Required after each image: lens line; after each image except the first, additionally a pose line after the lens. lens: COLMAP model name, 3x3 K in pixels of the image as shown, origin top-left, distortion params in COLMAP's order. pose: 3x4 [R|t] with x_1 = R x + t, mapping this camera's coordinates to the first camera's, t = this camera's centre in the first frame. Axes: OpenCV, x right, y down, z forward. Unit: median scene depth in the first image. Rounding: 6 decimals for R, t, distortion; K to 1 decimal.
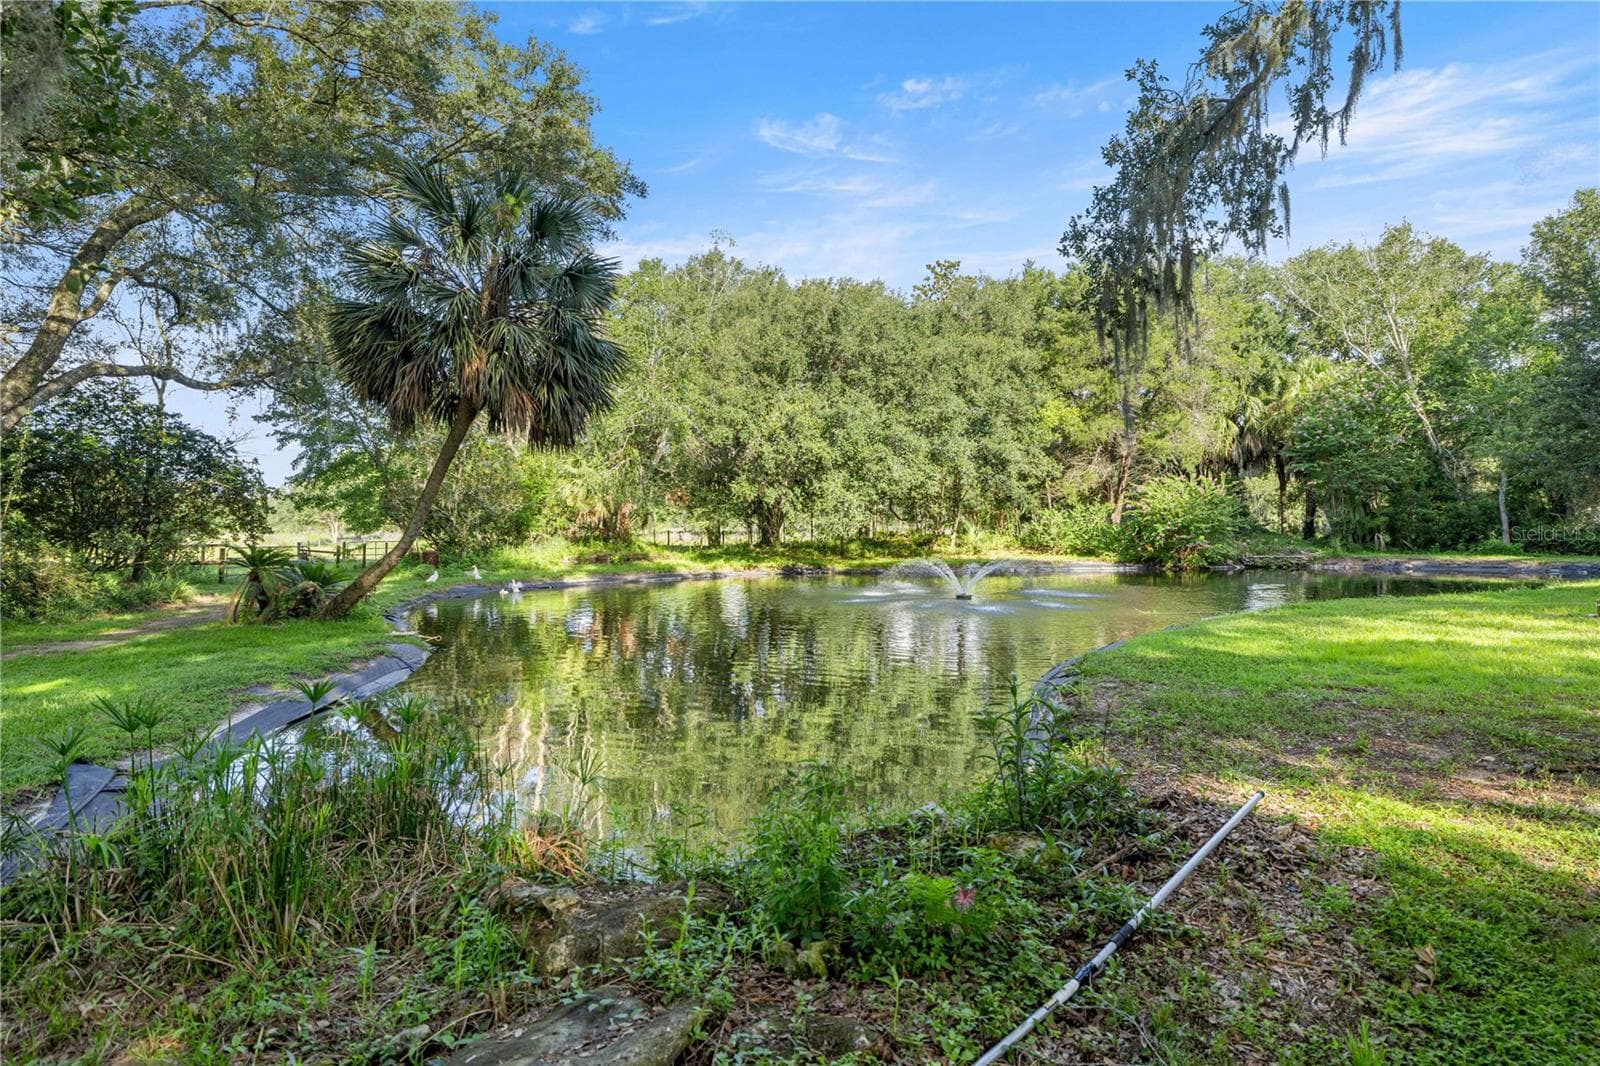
lens RADIAL K [[882.8, 0, 800.0], [0, 882.8, 533.0], [0, 0, 1]] dist [-0.000158, -0.000153]
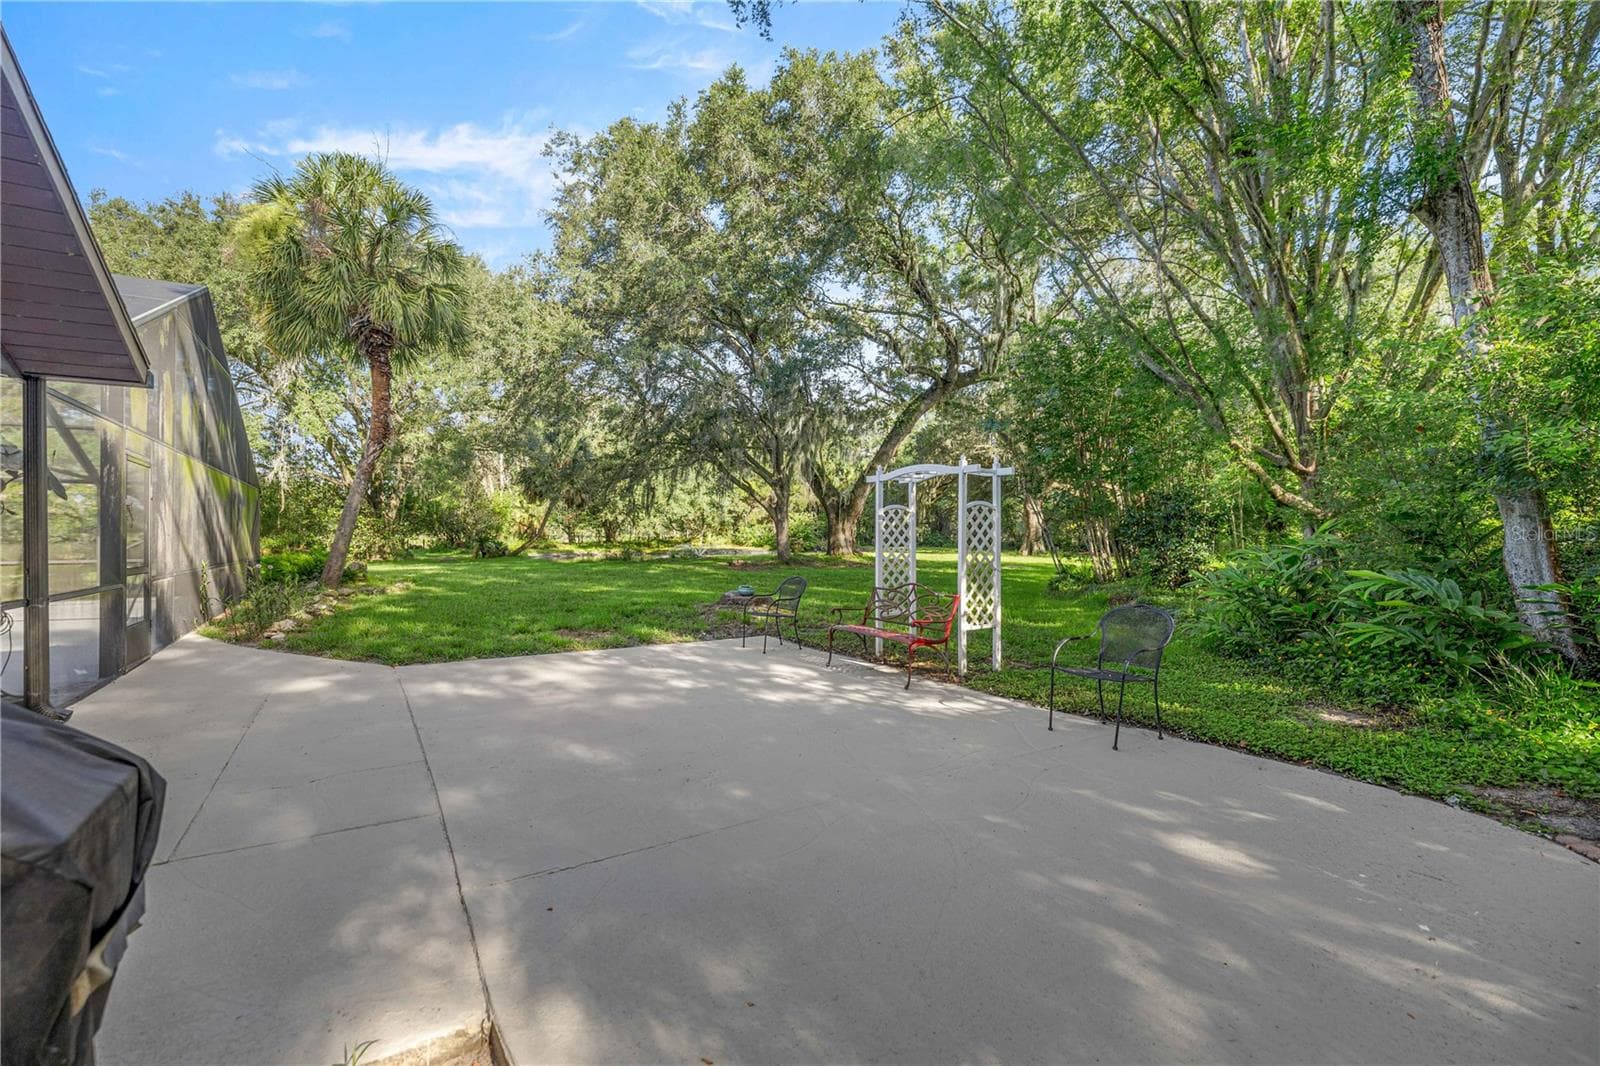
lens RADIAL K [[747.4, 0, 800.0], [0, 747.4, 533.0], [0, 0, 1]] dist [-0.021602, -0.000330]
pose [[0.960342, 0.009670, 0.278658, -0.106112], [-0.006674, 0.999909, -0.011697, 0.011270], [-0.278745, 0.009373, 0.960319, -0.844973]]
